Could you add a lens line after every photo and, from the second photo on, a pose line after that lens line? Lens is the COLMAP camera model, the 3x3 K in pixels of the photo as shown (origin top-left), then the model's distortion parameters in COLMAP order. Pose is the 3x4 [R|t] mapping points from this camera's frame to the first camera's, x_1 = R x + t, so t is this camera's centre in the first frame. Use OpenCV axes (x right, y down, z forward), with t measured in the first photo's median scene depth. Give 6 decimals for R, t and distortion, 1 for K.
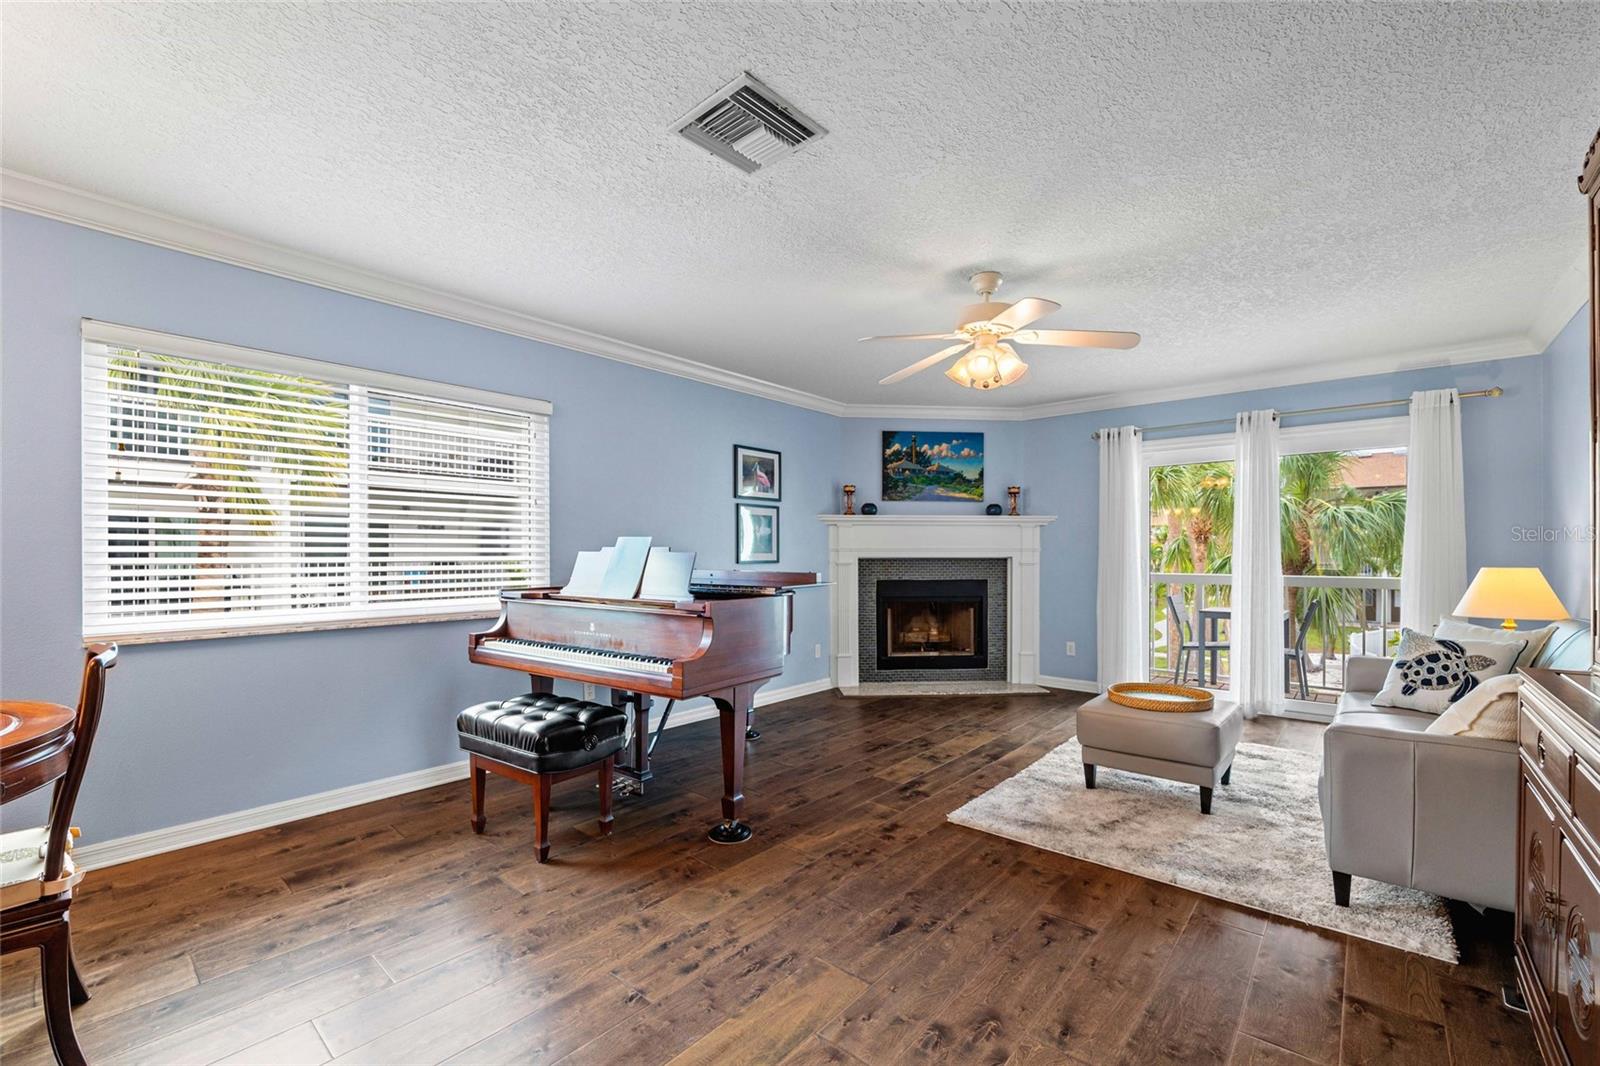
lens RADIAL K [[665.3, 0, 804.8], [0, 665.3, 560.5], [0, 0, 1]] dist [-0.007250, -0.000199]
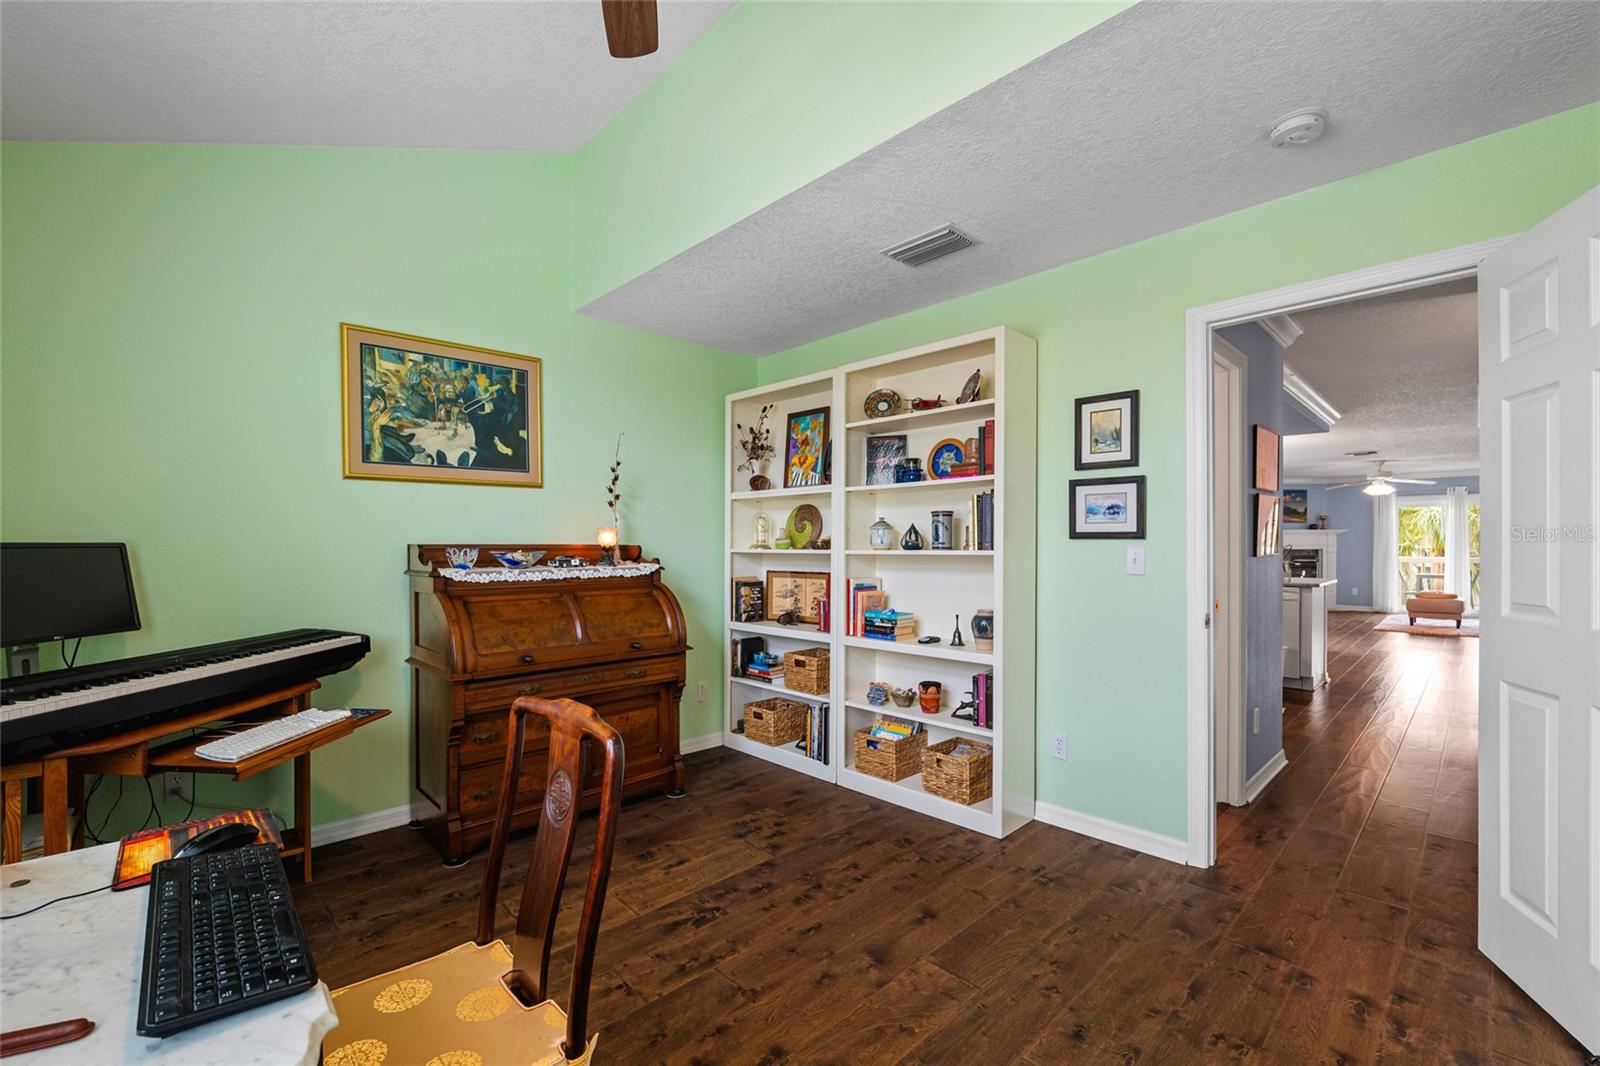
lens RADIAL K [[674.9, 0, 798.9], [0, 674.9, 549.8], [0, 0, 1]] dist [-0.000288, -0.000029]
pose [[0.995918, -0.002156, -0.090239, -1.821439], [0.002160, 0.999998, -0.000062, -0.009697], [0.090239, -0.000133, 0.995920, -2.036099]]
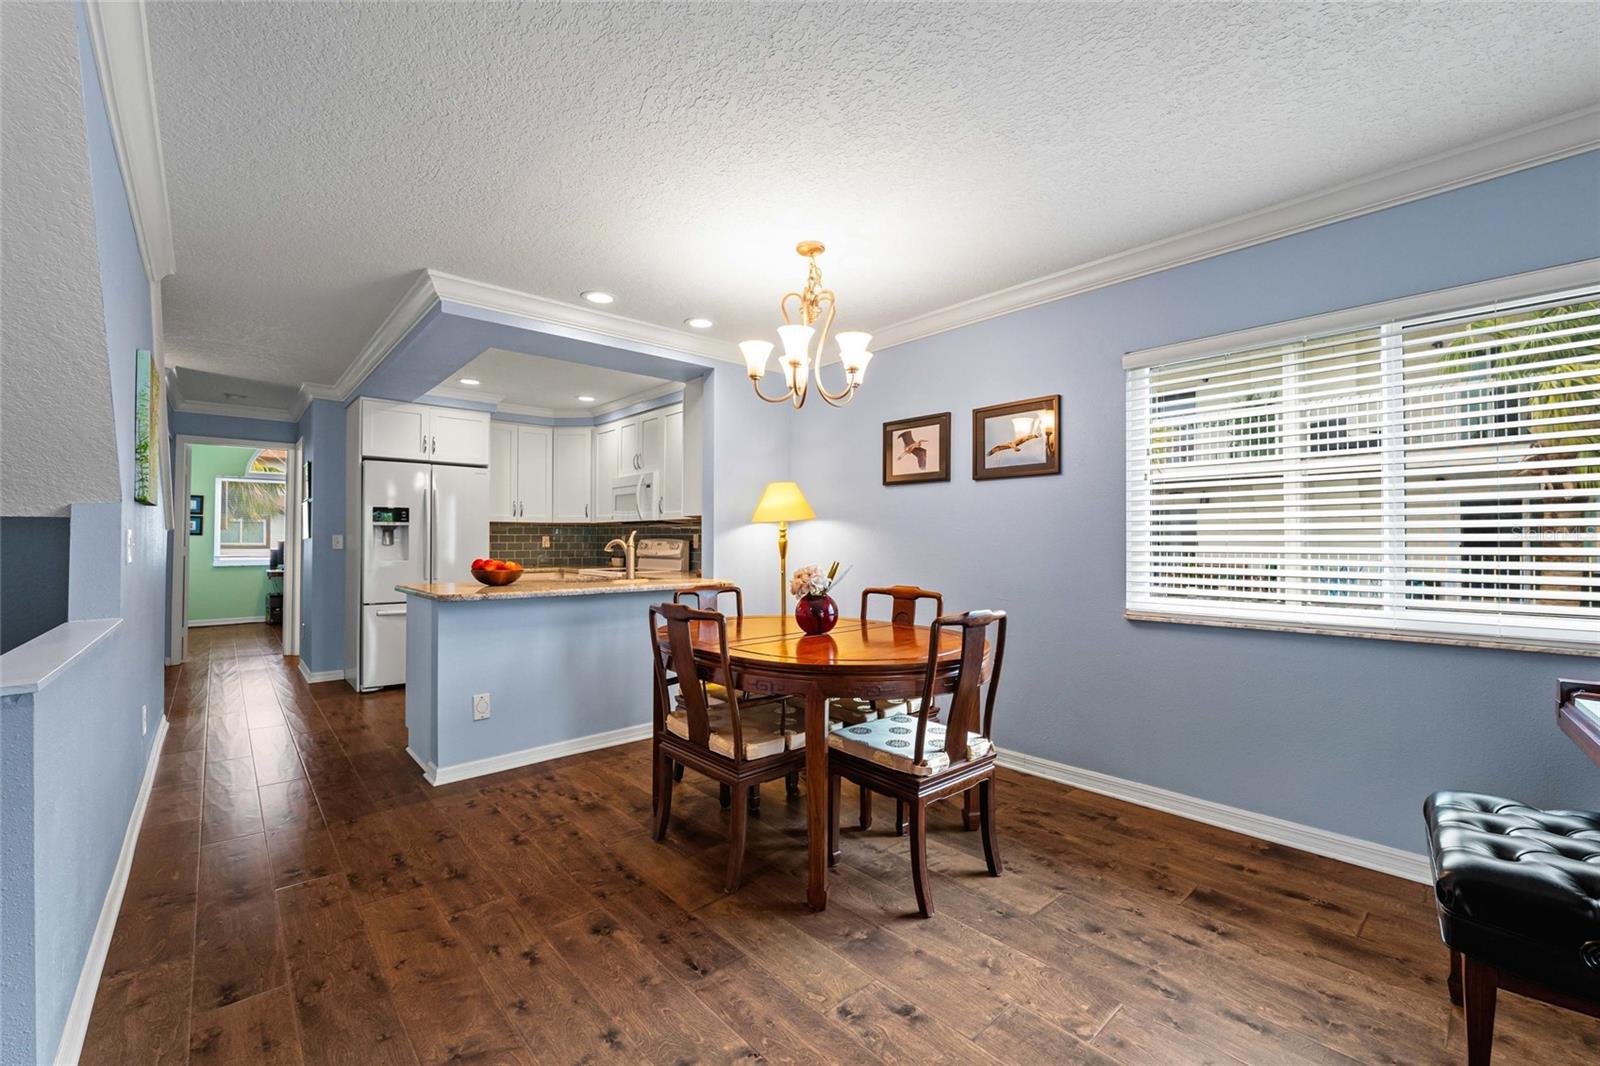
lens RADIAL K [[658.9, 0, 800.0], [0, 658.9, 533.0], [0, 0, 1]] dist [-0.016960, 0.000100]
pose [[-0.134297, -0.014672, -0.990833, 0.131204], [-0.011723, 0.999844, -0.013216, -0.002996], [0.990872, 0.009840, -0.134448, 0.351225]]
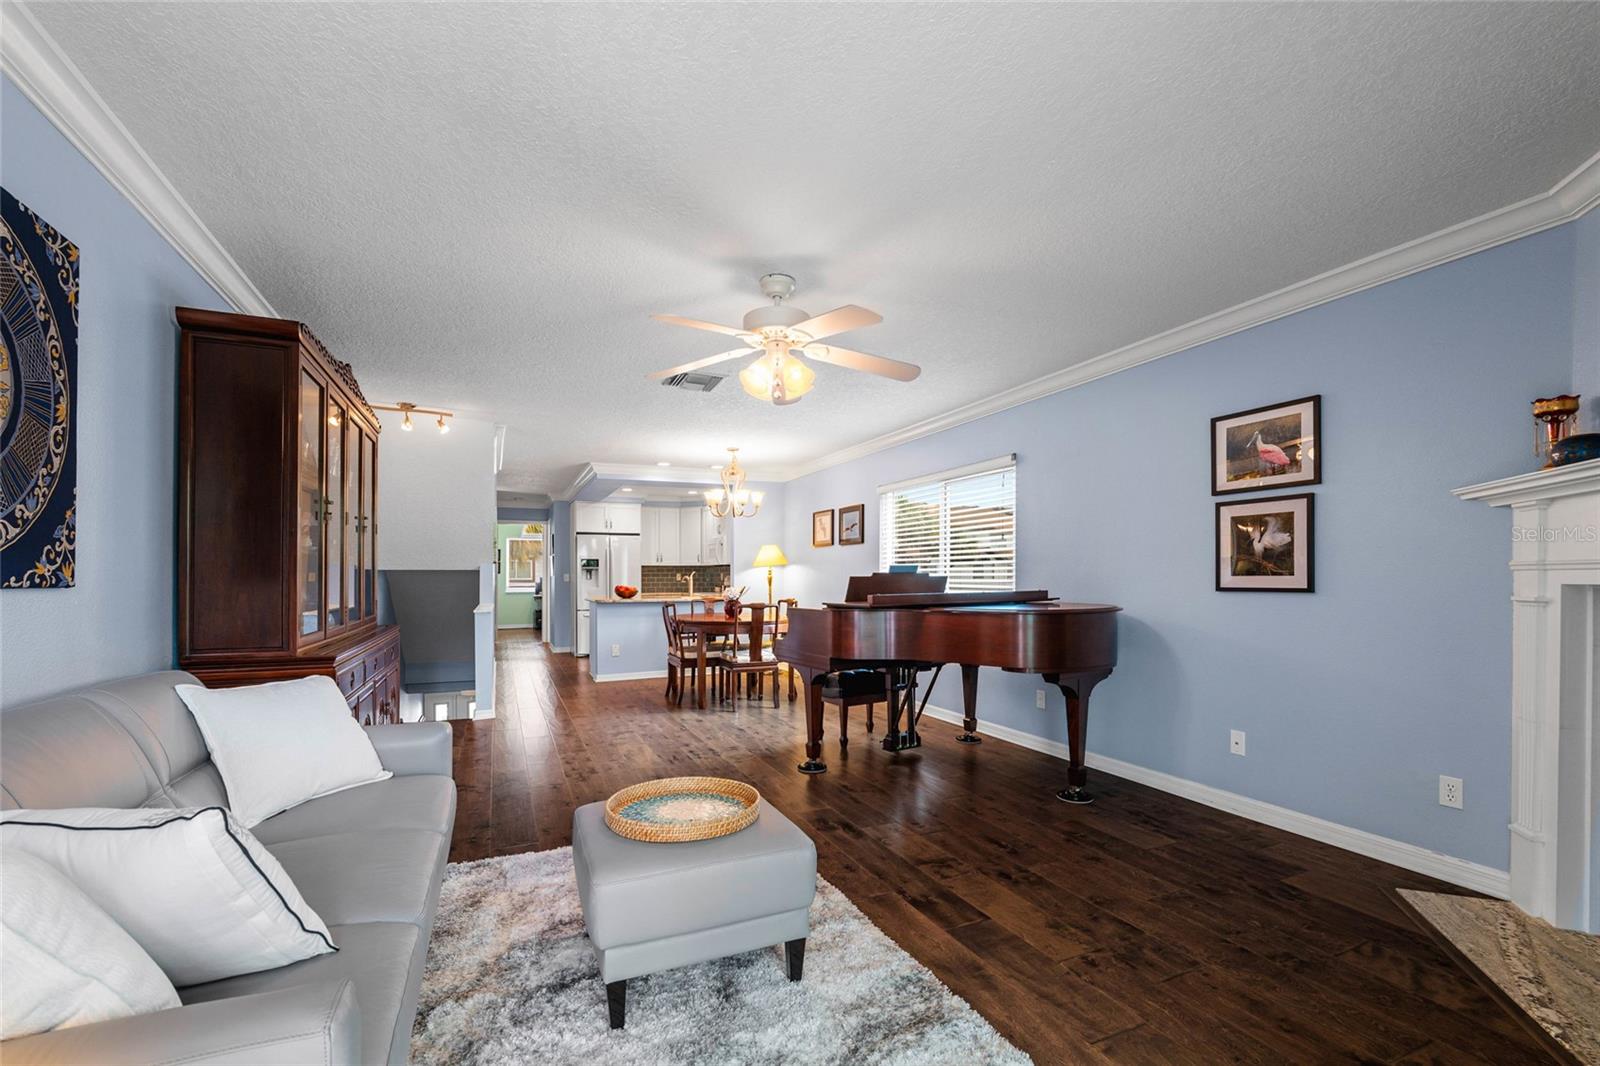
lens RADIAL K [[681.2, 0, 803.4], [0, 681.2, 575.3], [0, 0, 1]] dist [-0.017370, -0.000198]
pose [[-0.426273, -0.003482, -0.904588, 0.929364], [-0.009558, 0.999954, 0.000655, -0.010722], [0.904544, 0.008925, -0.426286, 1.196631]]
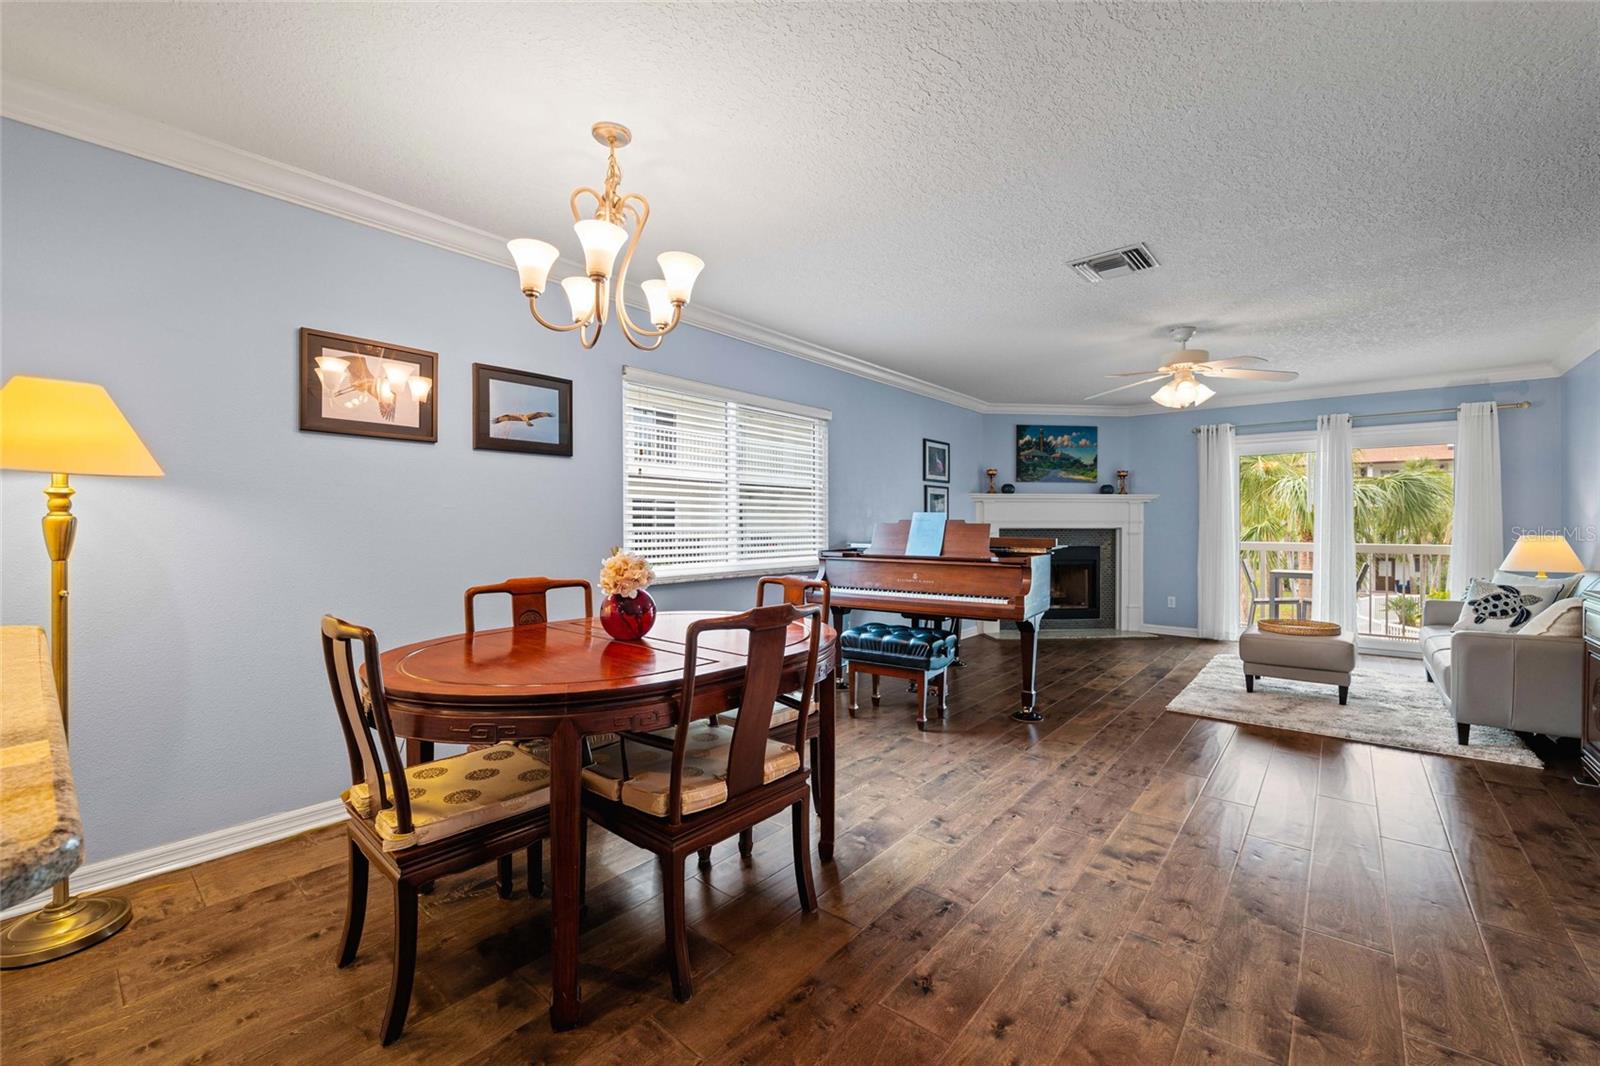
lens RADIAL K [[653.6, 0, 800.0], [0, 653.6, 533.0], [0, 0, 1]] dist [-0.010722, 0.000121]
pose [[0.999958, 0.001151, 0.009134, -0.460886], [-0.001163, 0.999998, 0.001327, 0.004993], [-0.009132, -0.001337, 0.999957, -0.312660]]
